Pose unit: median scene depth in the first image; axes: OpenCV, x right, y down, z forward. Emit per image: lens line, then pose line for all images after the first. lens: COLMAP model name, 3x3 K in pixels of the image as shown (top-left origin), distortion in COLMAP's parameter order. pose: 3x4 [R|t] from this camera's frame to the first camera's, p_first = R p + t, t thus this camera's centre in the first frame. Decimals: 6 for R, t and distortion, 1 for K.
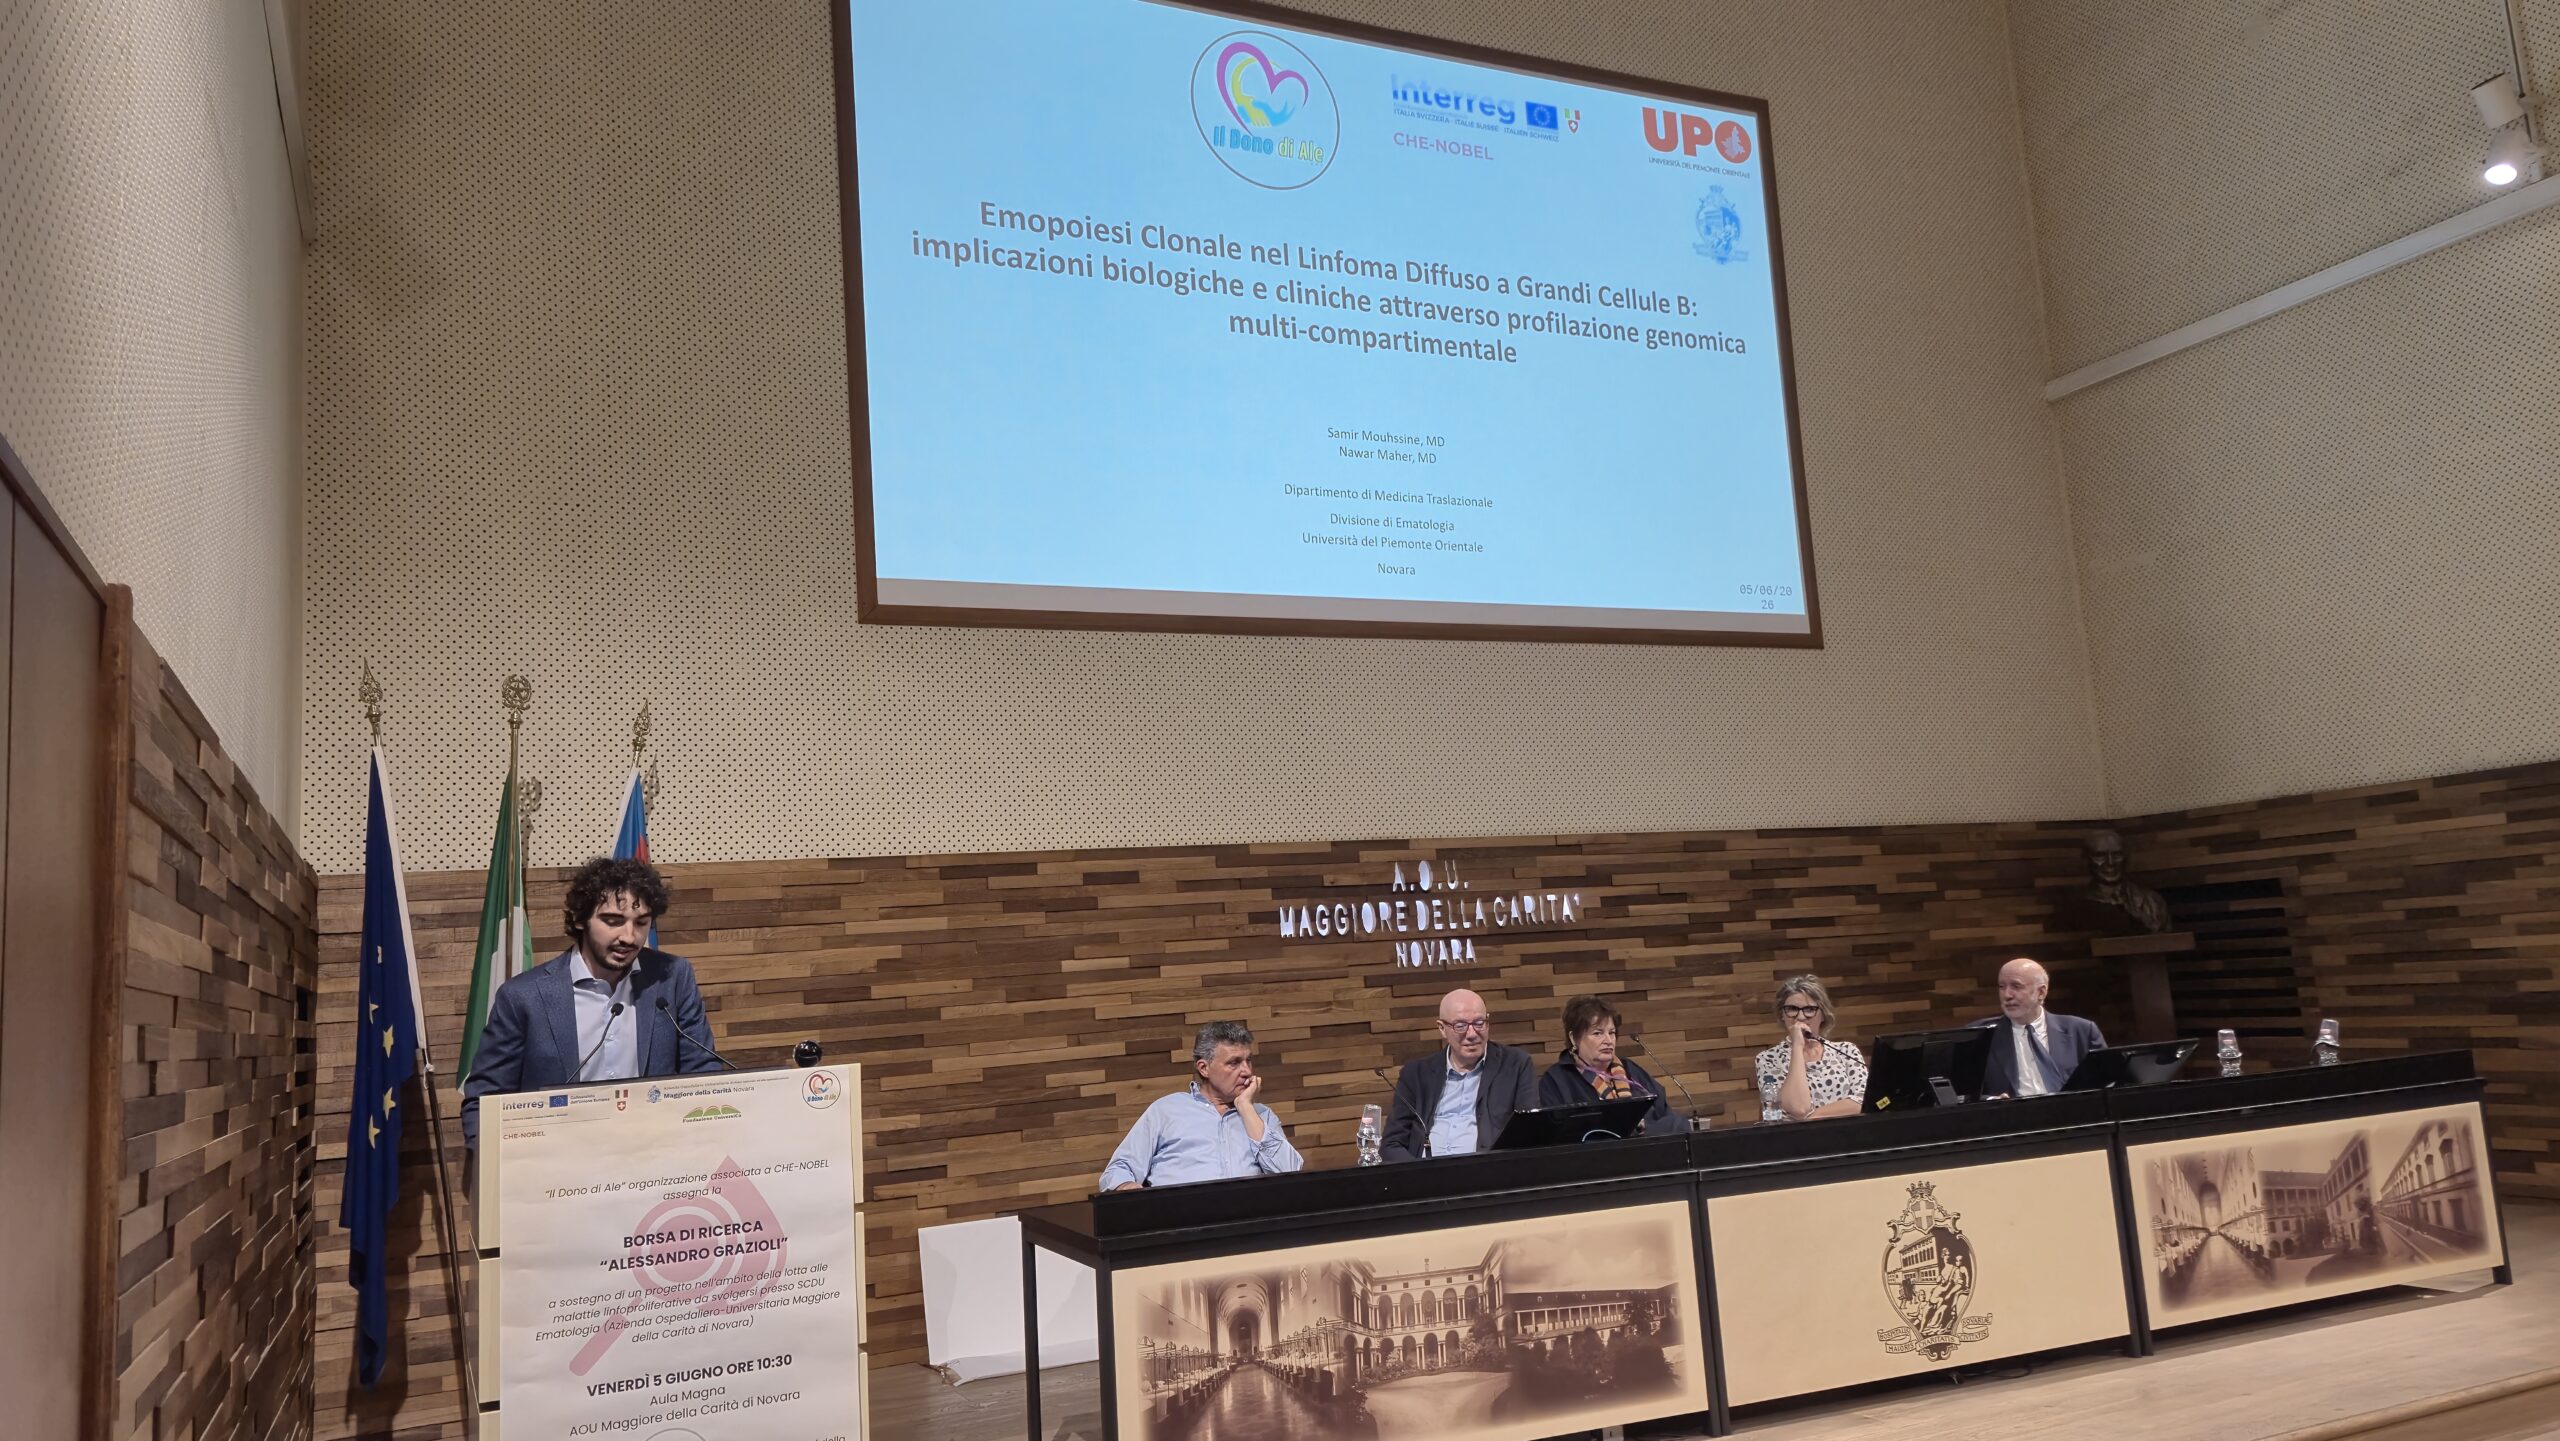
lens RADIAL K [[1797.5, 0, 1286.8], [0, 1797.5, 717.1], [0, 0, 1]] dist [0.101417, -0.146733]
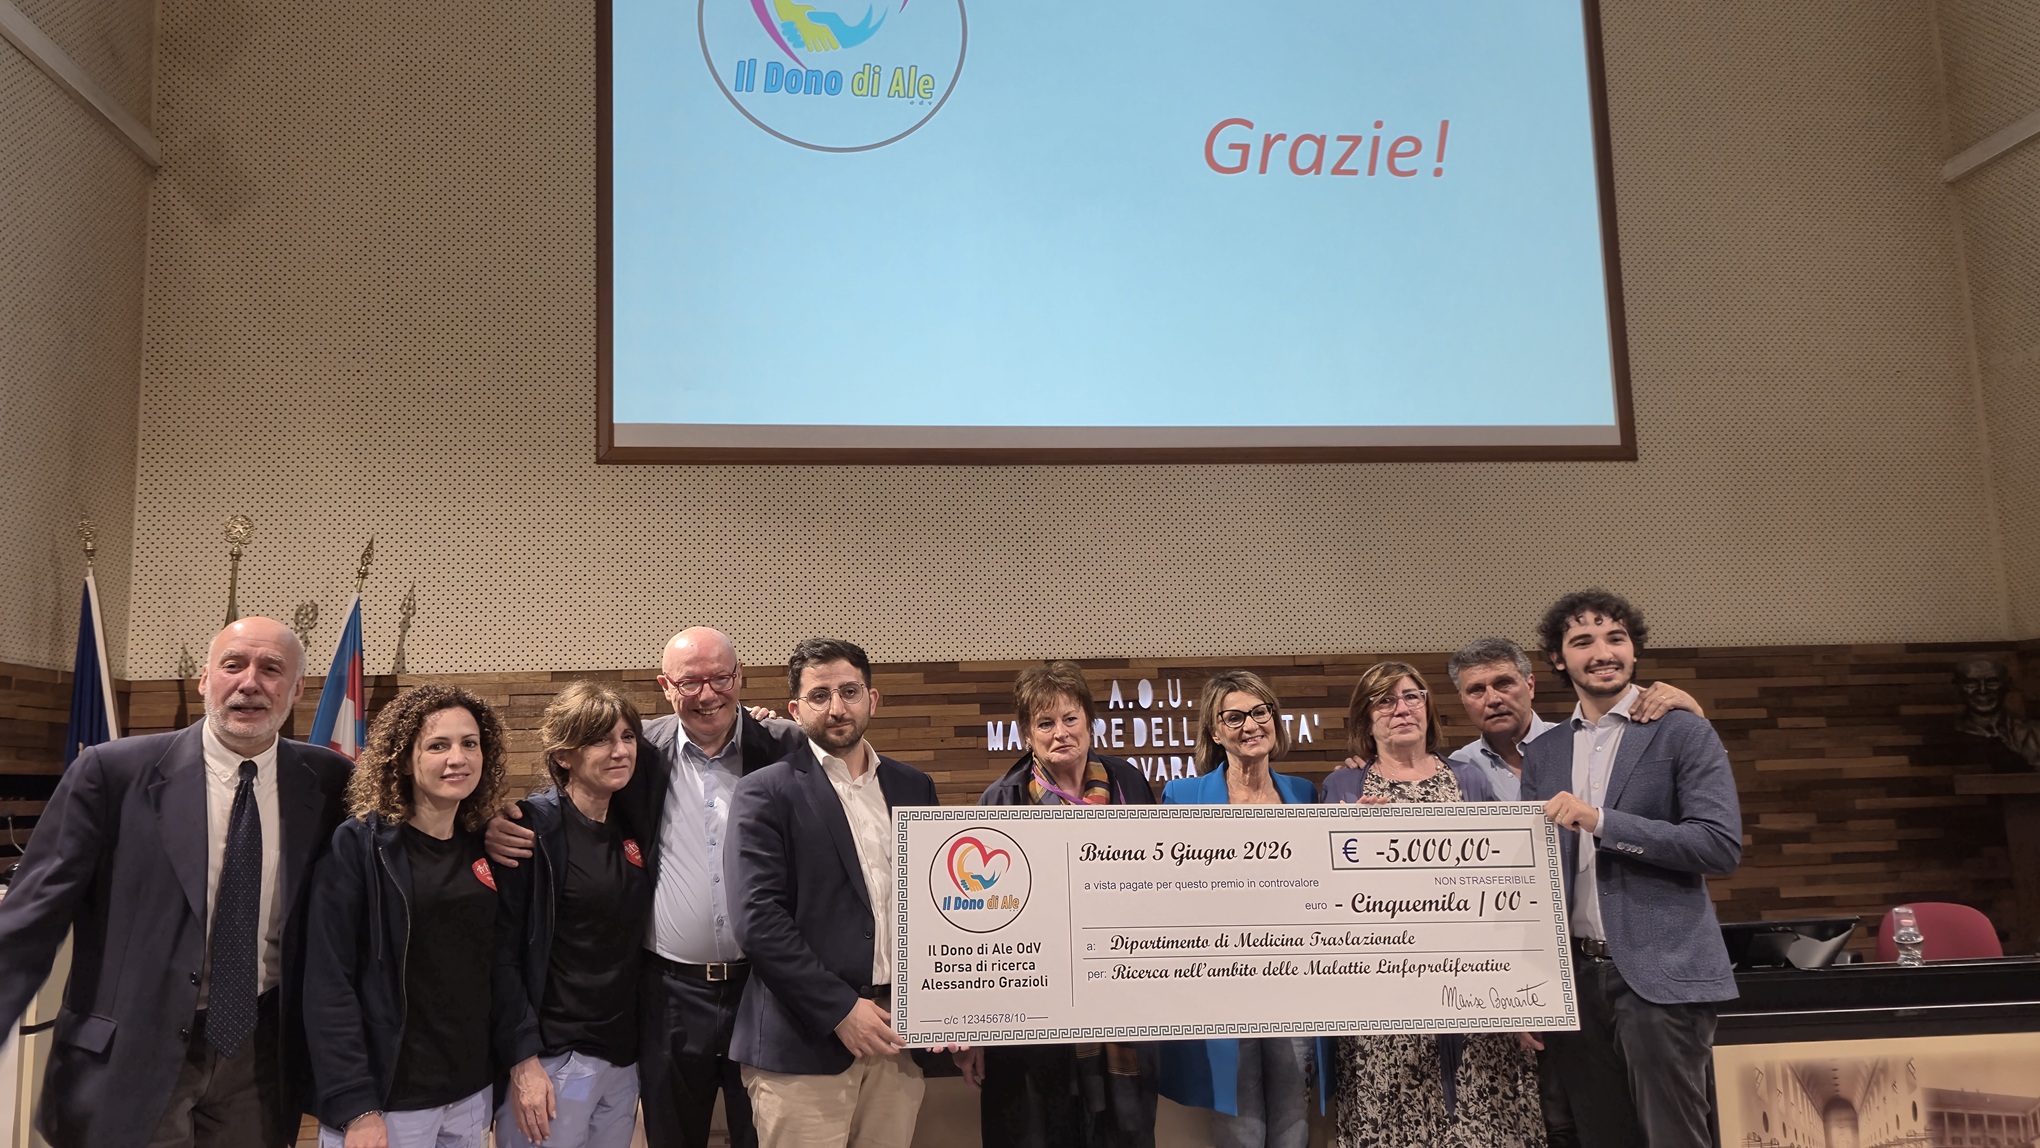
lens RADIAL K [[1431.1, 0, 1020.0], [0, 1431.1, 574.0], [0, 0, 1]] dist [0.103861, -0.143305]
pose [[0.946869, -0.006341, -0.321556, 0.327982], [0.013557, 0.999704, 0.020206, 0.002587], [0.321333, -0.023492, 0.946675, 0.243646]]
